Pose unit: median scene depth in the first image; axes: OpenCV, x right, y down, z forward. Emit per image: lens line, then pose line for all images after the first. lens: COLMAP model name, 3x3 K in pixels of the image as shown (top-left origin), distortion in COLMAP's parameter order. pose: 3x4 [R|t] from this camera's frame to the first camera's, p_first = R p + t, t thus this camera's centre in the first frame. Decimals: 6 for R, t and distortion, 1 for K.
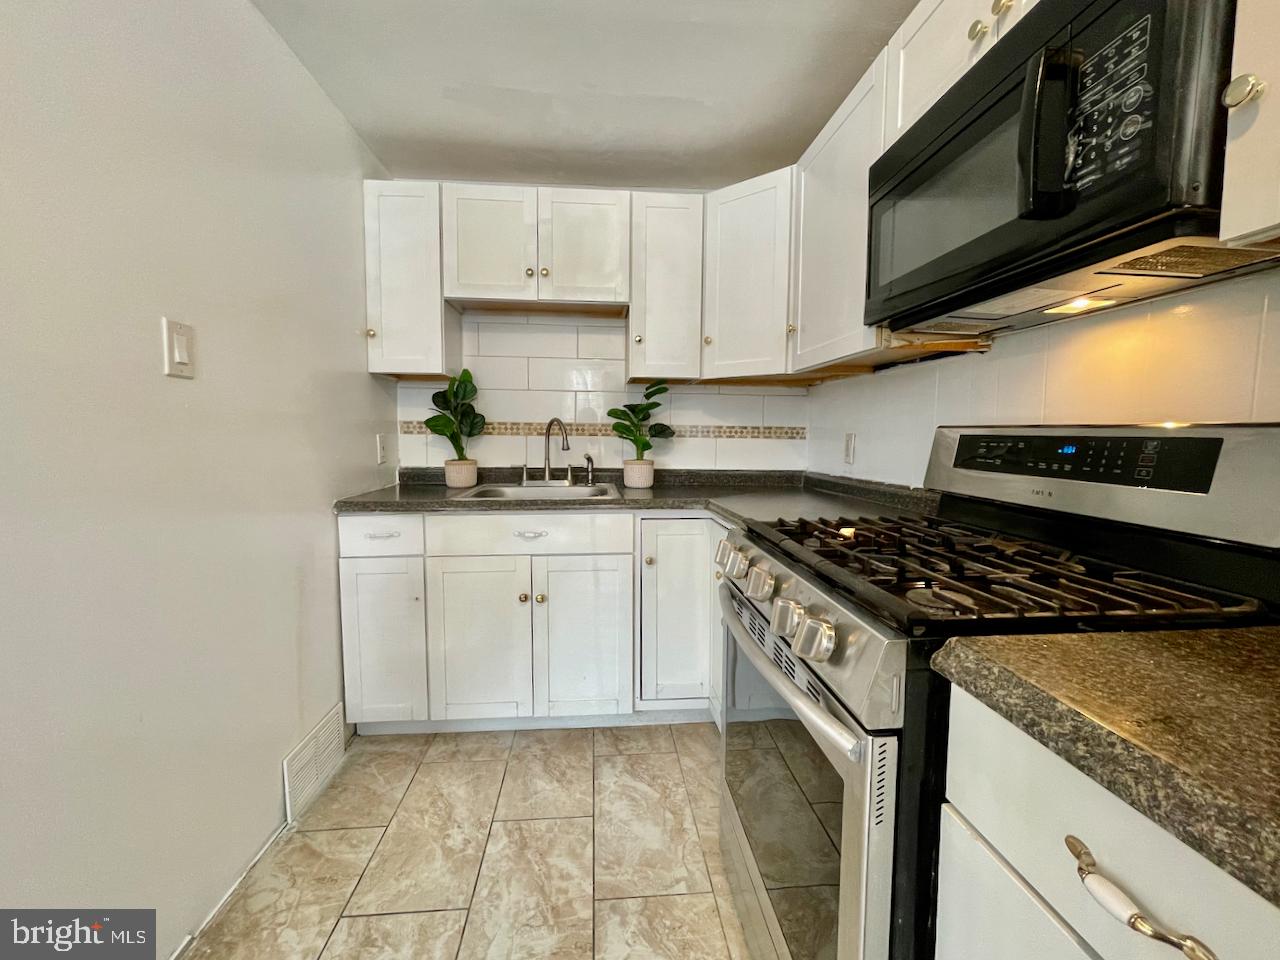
lens RADIAL K [[532.2, 0, 639.6], [0, 532.2, 473.9], [0, 0, 1]] dist [-0.003225, -0.000177]
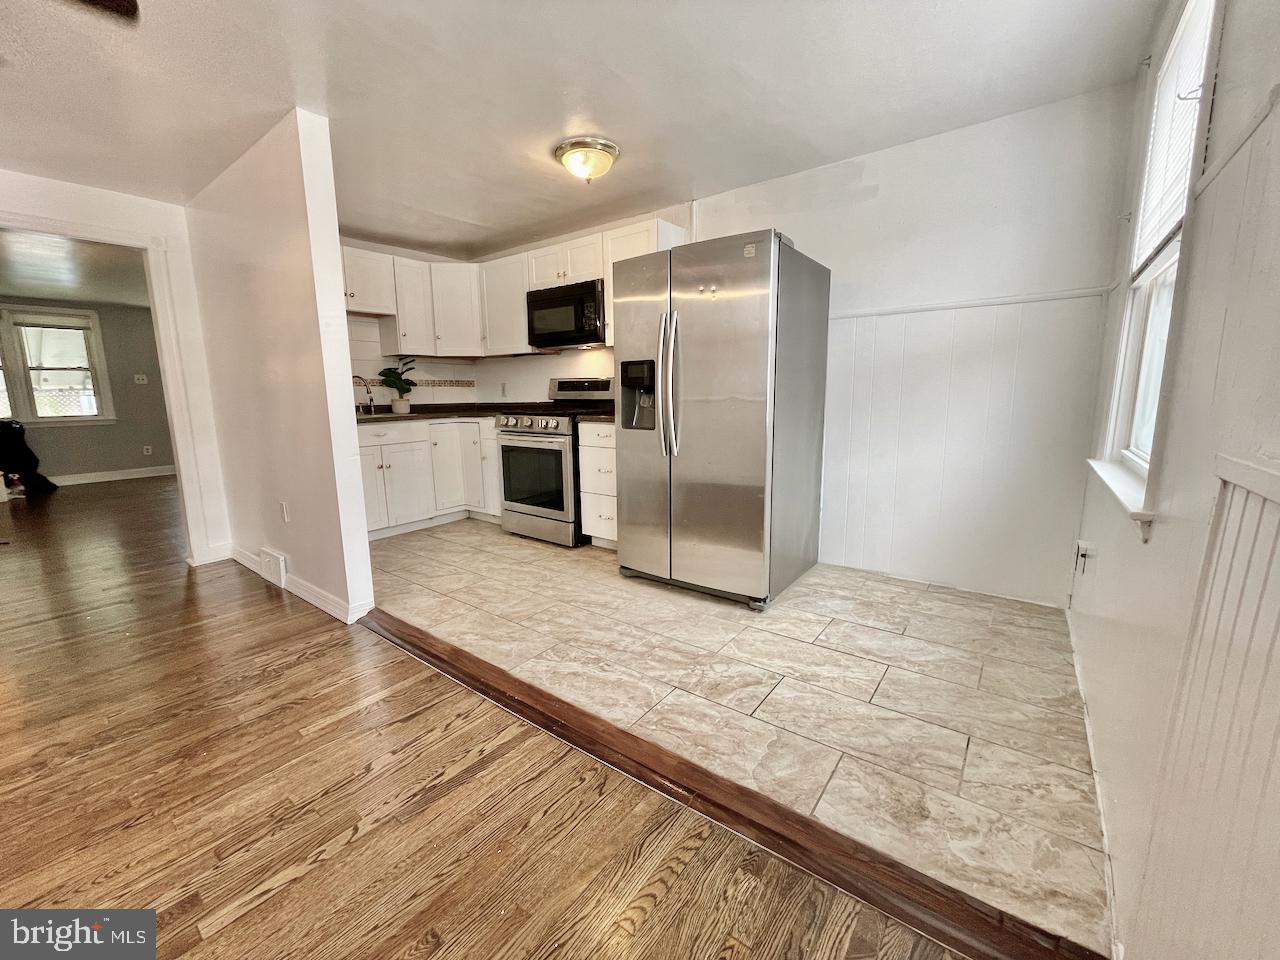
lens RADIAL K [[518.6, 0, 638.3], [0, 518.6, 472.5], [0, 0, 1]] dist [-0.002252, -0.000069]
pose [[0.670168, -0.135429, 0.729749, -0.977081], [0.077021, 0.990593, 0.113105, 0.106413], [-0.738203, -0.019594, 0.674294, -1.013309]]
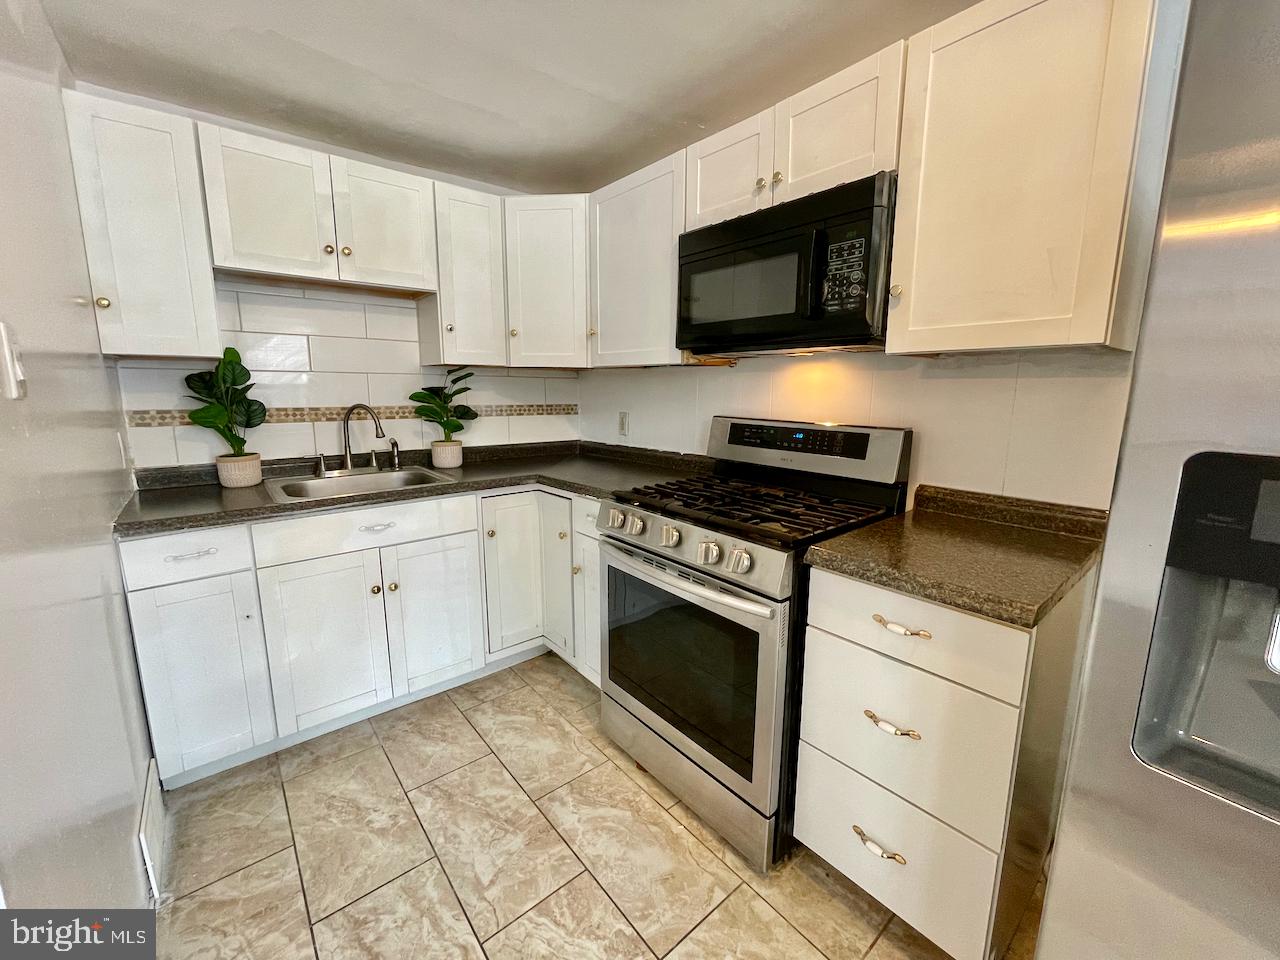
lens RADIAL K [[518.6, 0, 638.3], [0, 518.6, 472.5], [0, 0, 1]] dist [-0.002252, -0.000069]
pose [[0.822679, -0.098280, 0.559947, -0.333167], [0.046299, 0.993255, 0.106309, -0.069059], [-0.566618, -0.061533, 0.821680, -0.078064]]
